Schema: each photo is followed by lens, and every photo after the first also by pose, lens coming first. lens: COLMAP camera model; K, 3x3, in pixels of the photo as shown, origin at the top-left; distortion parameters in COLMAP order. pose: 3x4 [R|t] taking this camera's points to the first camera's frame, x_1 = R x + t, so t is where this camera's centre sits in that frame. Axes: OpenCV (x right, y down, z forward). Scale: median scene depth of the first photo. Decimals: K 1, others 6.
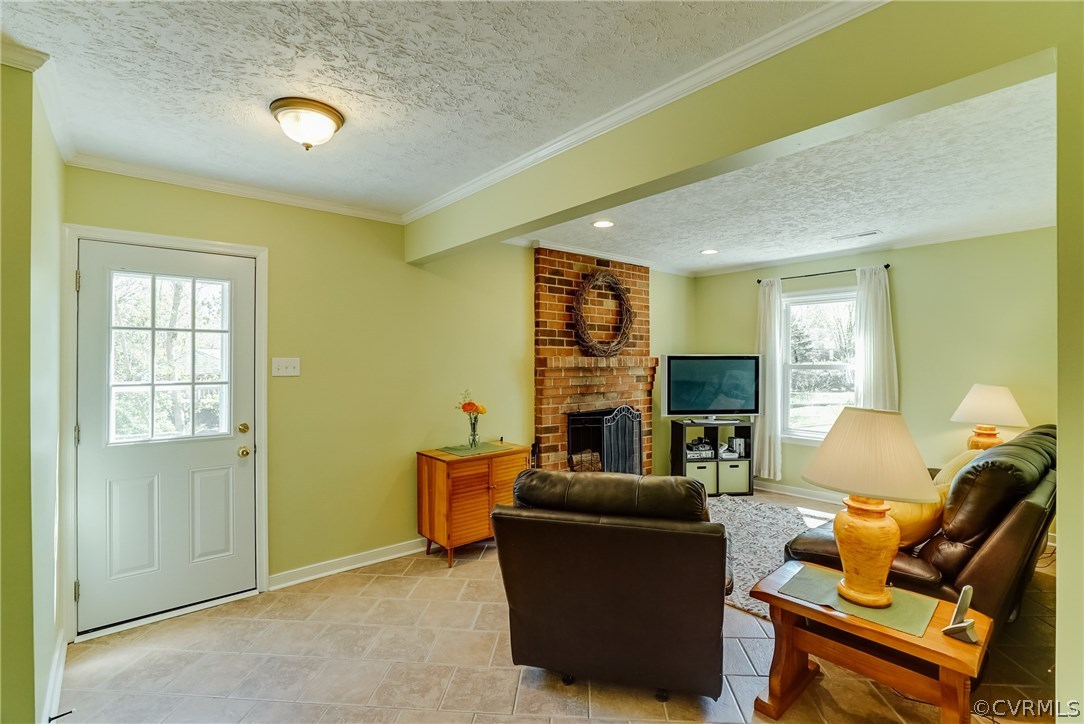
lens RADIAL K [[511.0, 0, 542.1], [0, 511.0, 358.1], [0, 0, 1]] dist [-0.042185, 0.015786]
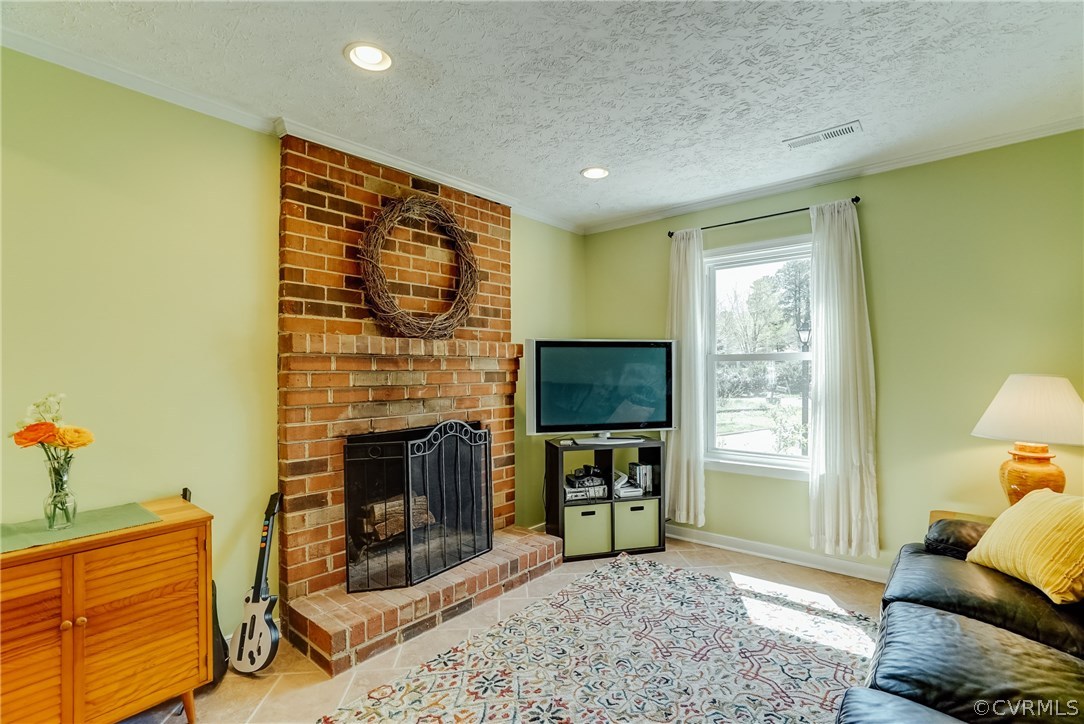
lens RADIAL K [[511.0, 0, 544.4], [0, 511.0, 358.8], [0, 0, 1]] dist [-0.042185, 0.015786]
pose [[0.987357, -0.001687, 0.158502, 0.168400], [0.004410, 0.999849, -0.016831, 0.031956], [-0.158449, 0.017317, 0.987215, 0.394017]]
